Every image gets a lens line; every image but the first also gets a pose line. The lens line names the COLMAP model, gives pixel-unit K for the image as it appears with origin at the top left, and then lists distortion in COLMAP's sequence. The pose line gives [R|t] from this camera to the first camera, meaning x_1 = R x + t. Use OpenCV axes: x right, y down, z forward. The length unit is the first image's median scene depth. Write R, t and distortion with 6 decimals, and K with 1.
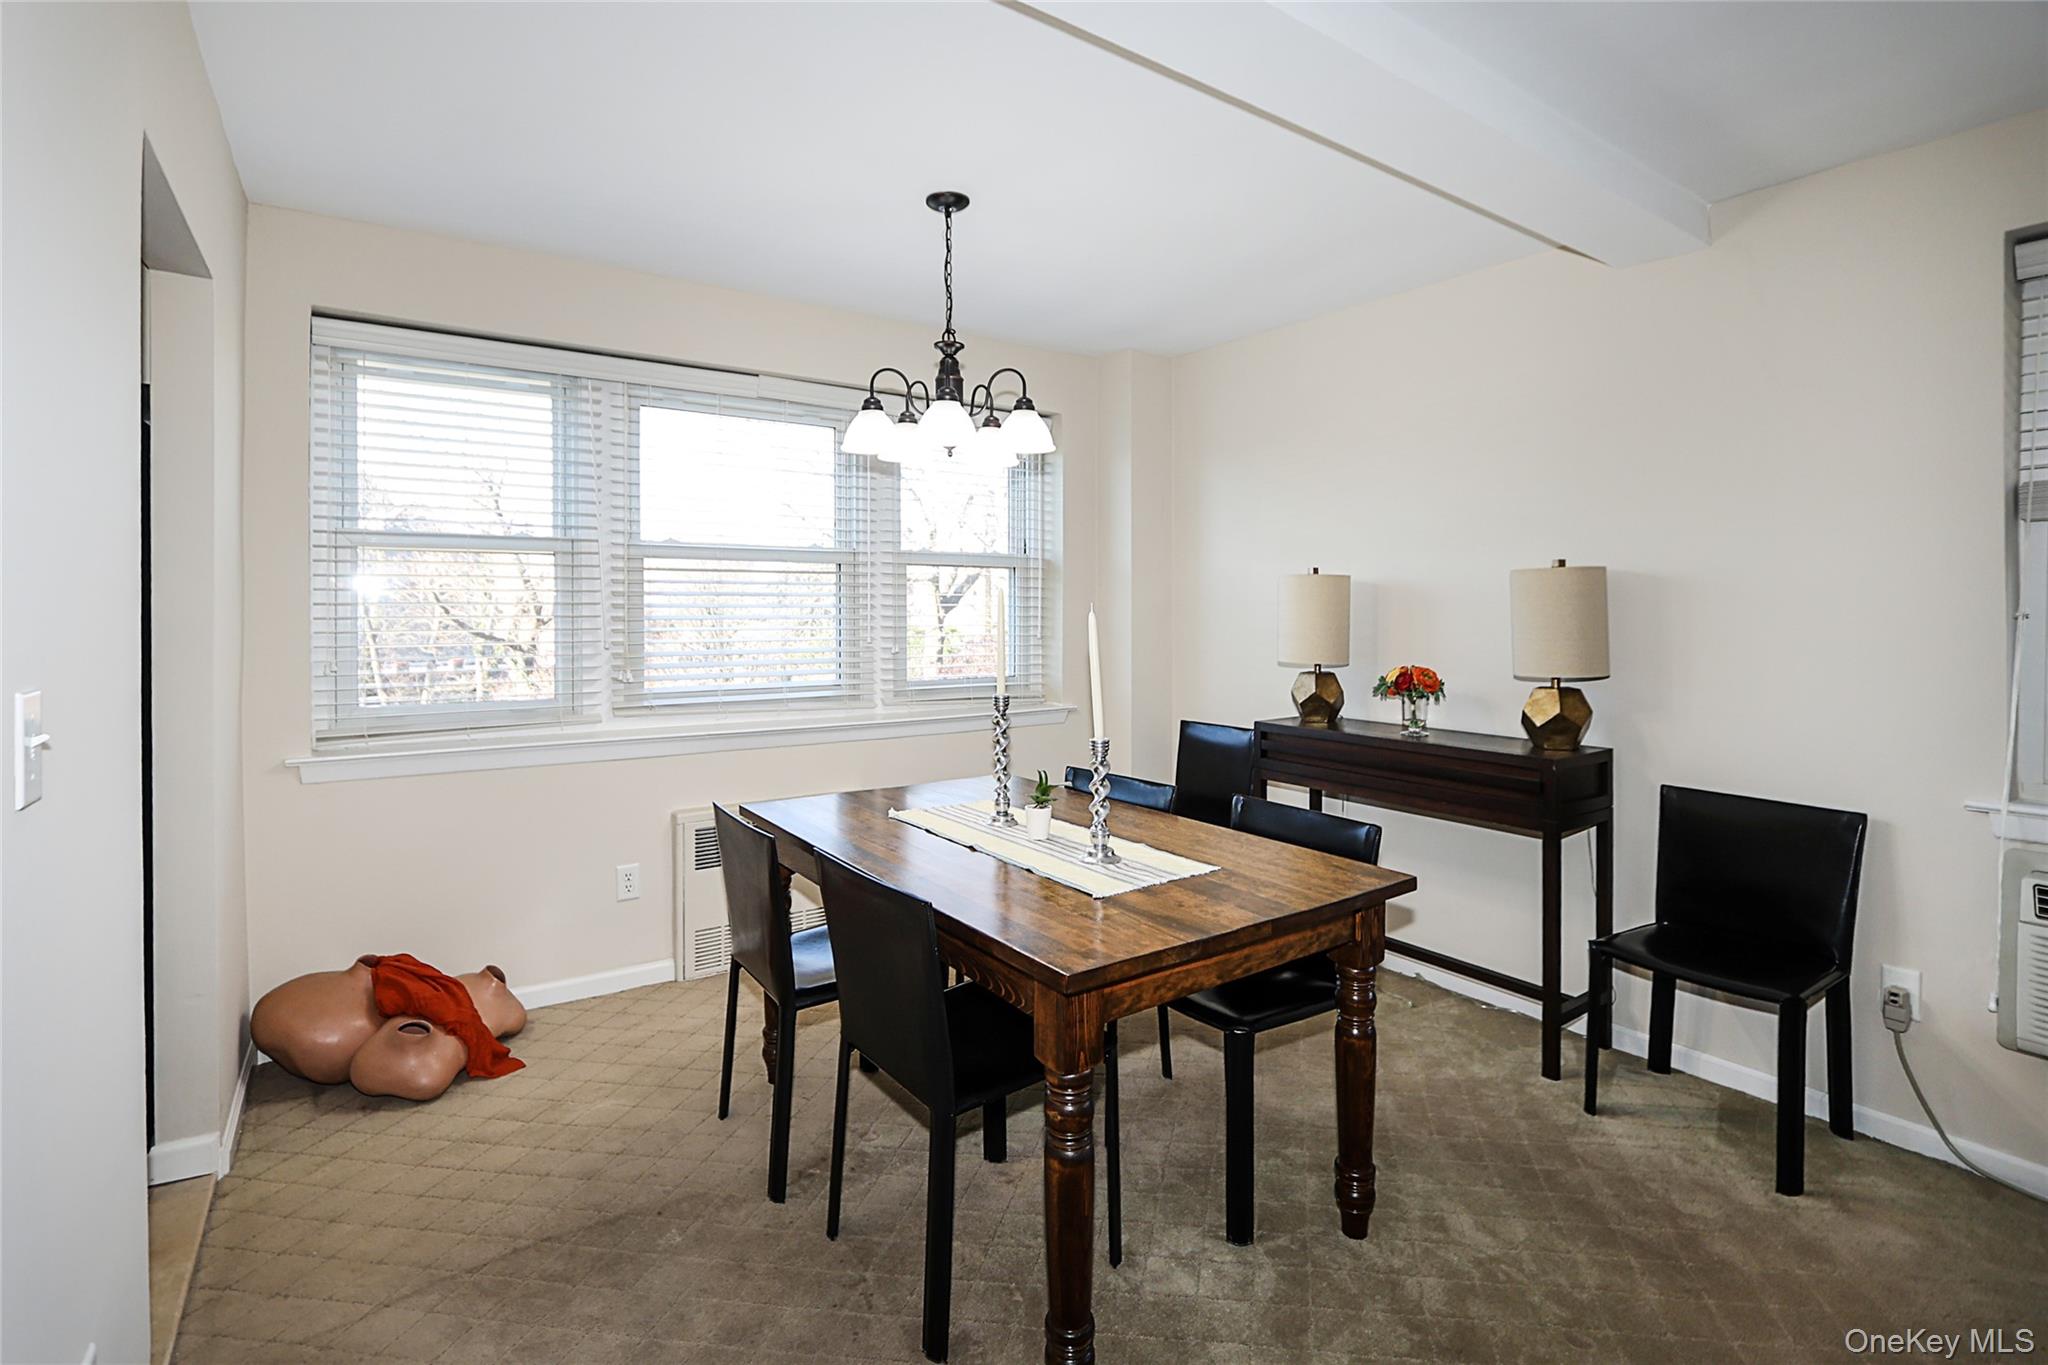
lens RADIAL K [[942.3, 0, 1103.4], [0, 942.3, 622.6], [0, 0, 1]] dist [-0.001218, 0.000154]
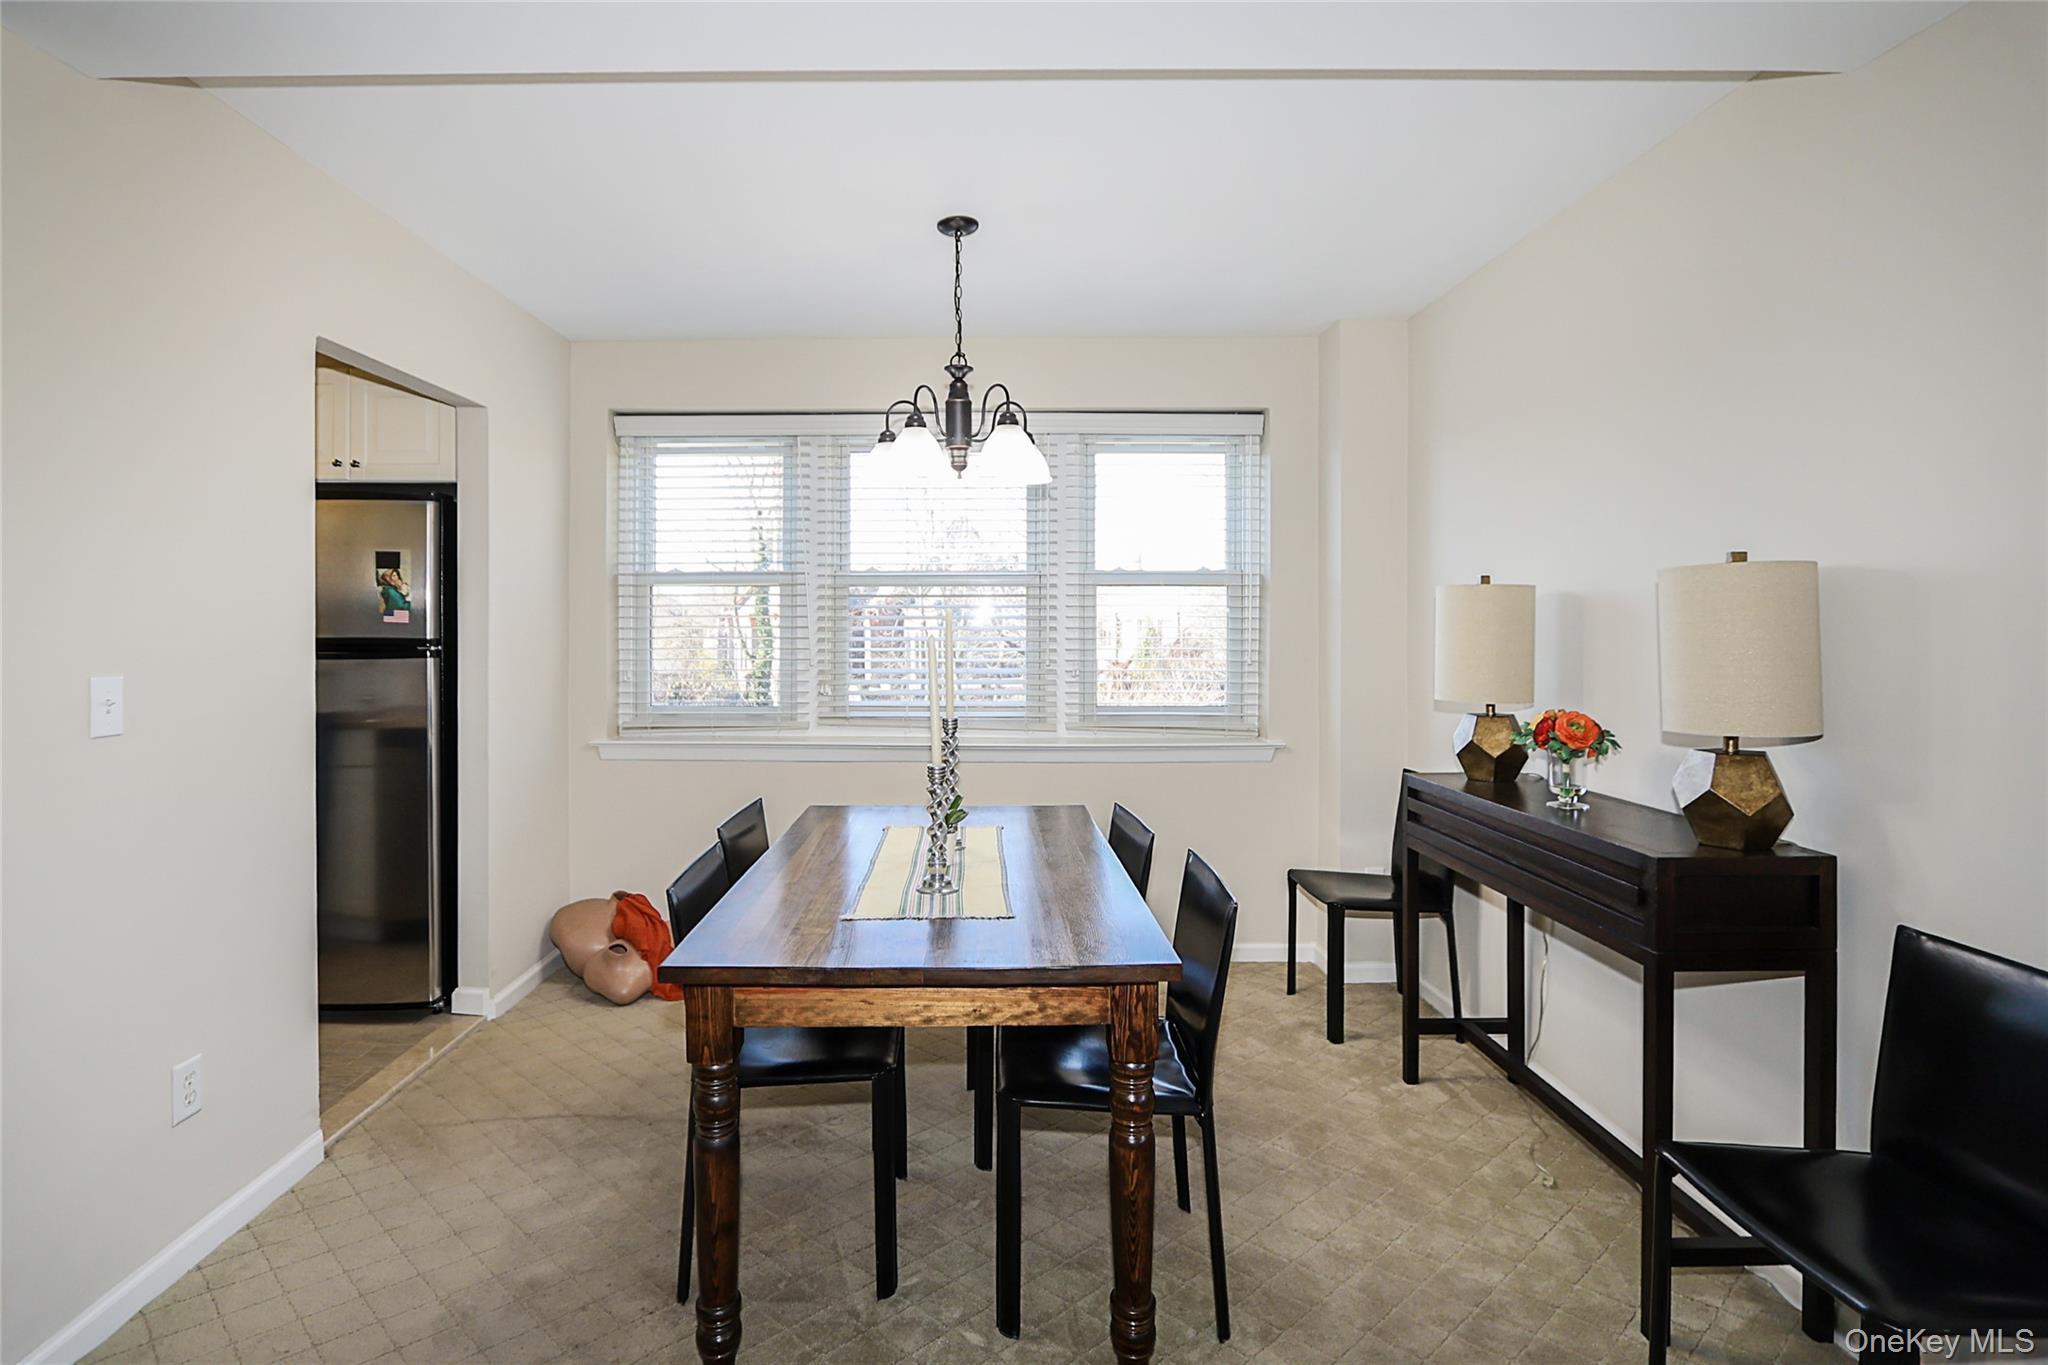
lens RADIAL K [[1035.9, 0, 1025.4], [0, 1035.9, 636.0], [0, 0, 1]] dist [-0.010118, -0.000029]
pose [[0.806887, 0.001258, -0.590705, 0.503702], [-0.007256, 0.999943, -0.007781, -0.000999], [0.590662, 0.010564, 0.806850, 0.139899]]
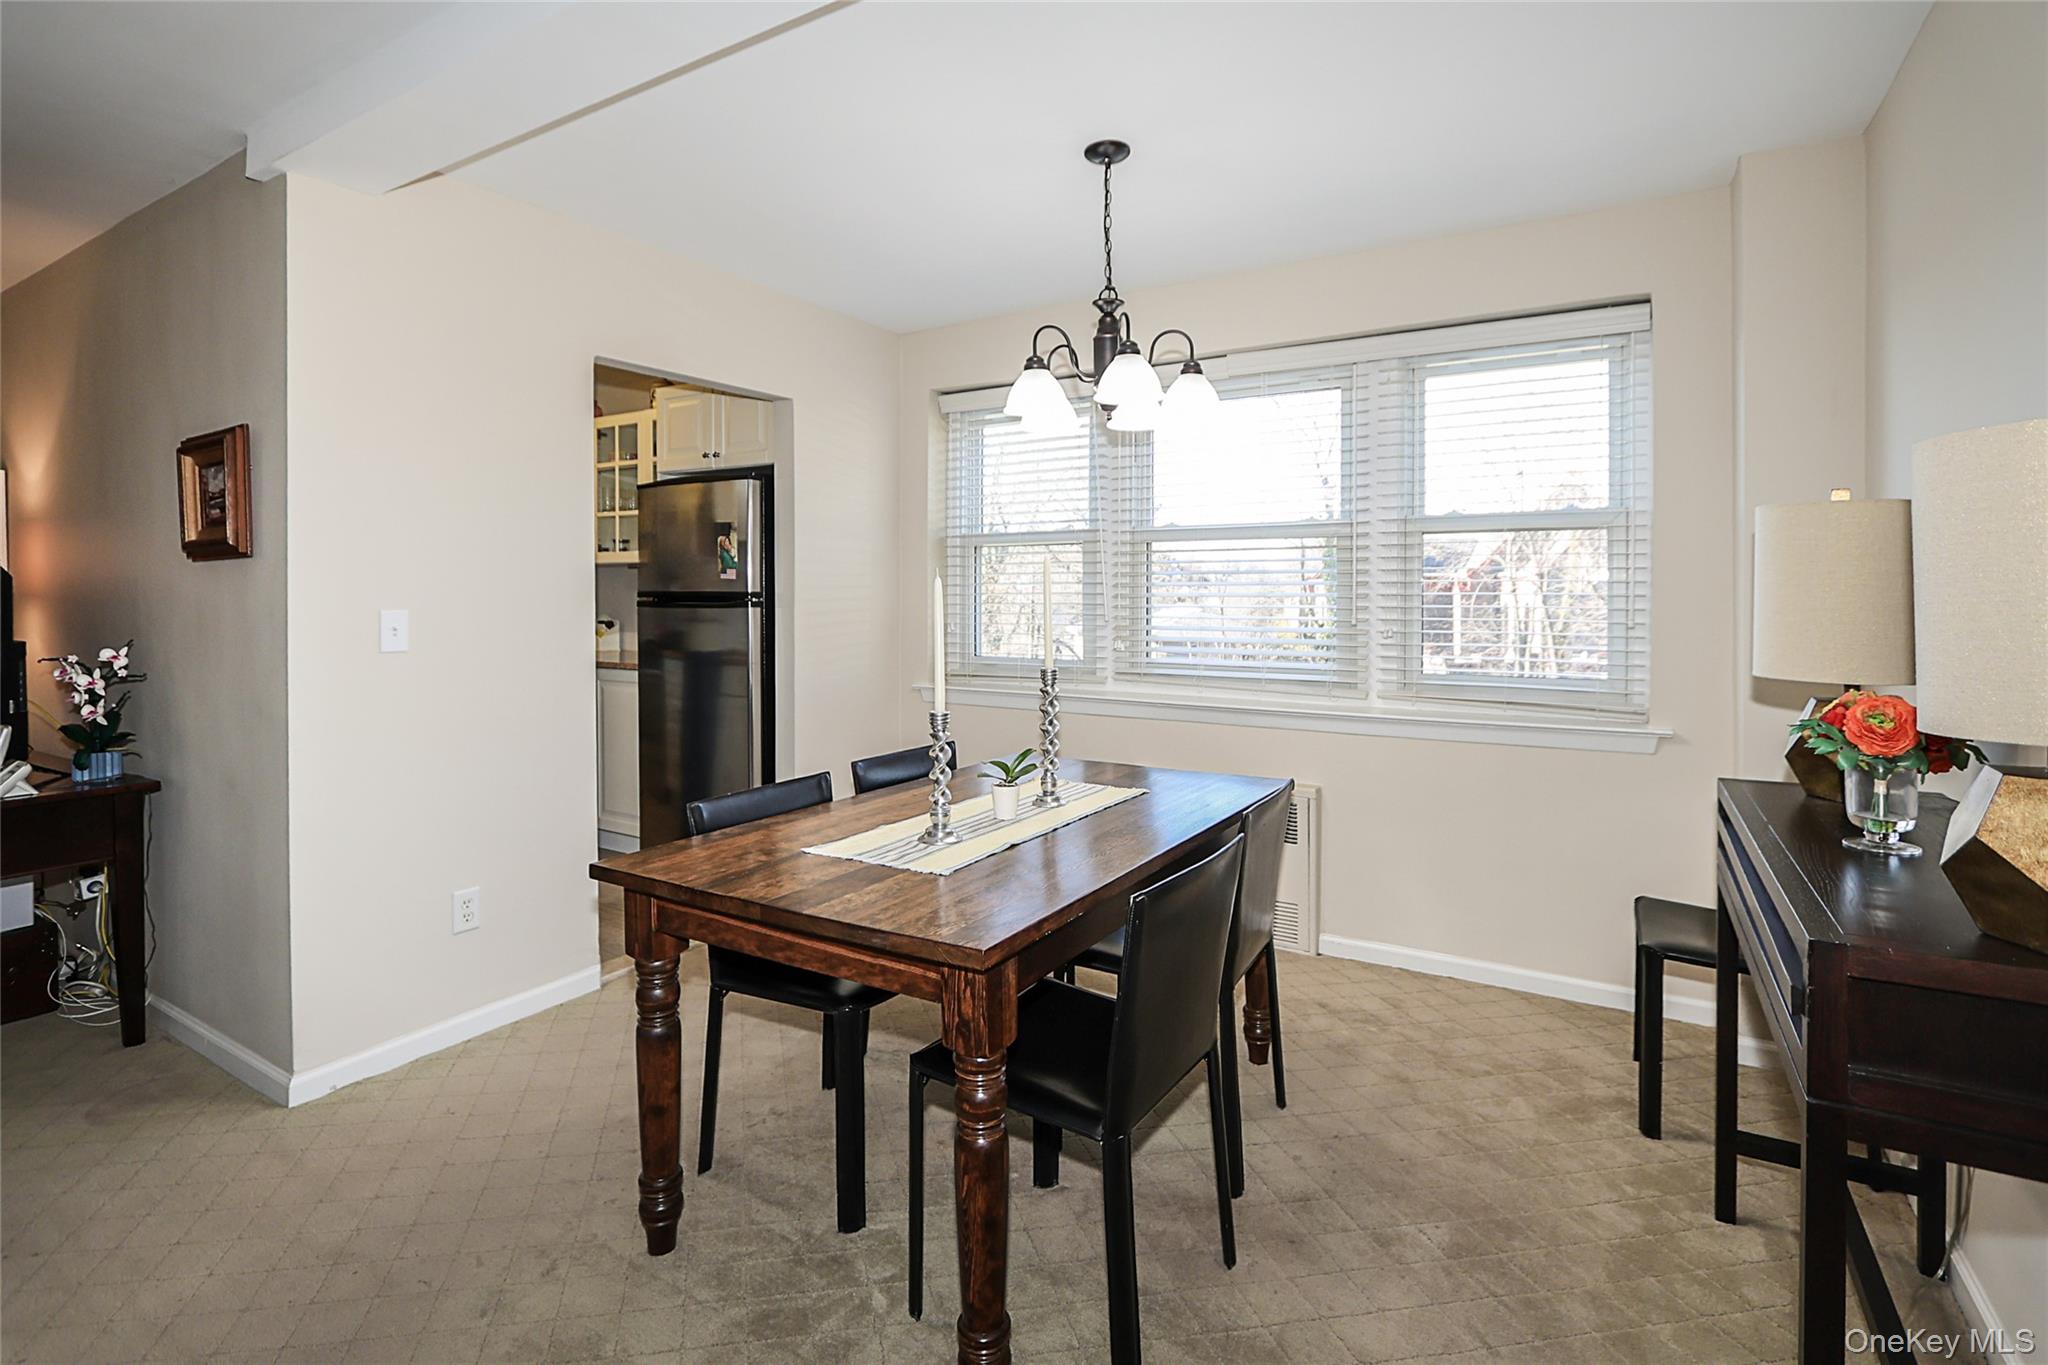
lens RADIAL K [[1004.6, 0, 1016.7], [0, 1004.6, 612.4], [0, 0, 1]] dist [-0.012149, 0.000075]
pose [[0.354641, 0.010075, -0.934948, 0.693073], [-0.012872, 0.999900, 0.005893, 0.012312], [0.934914, 0.009945, 0.354735, 0.511863]]
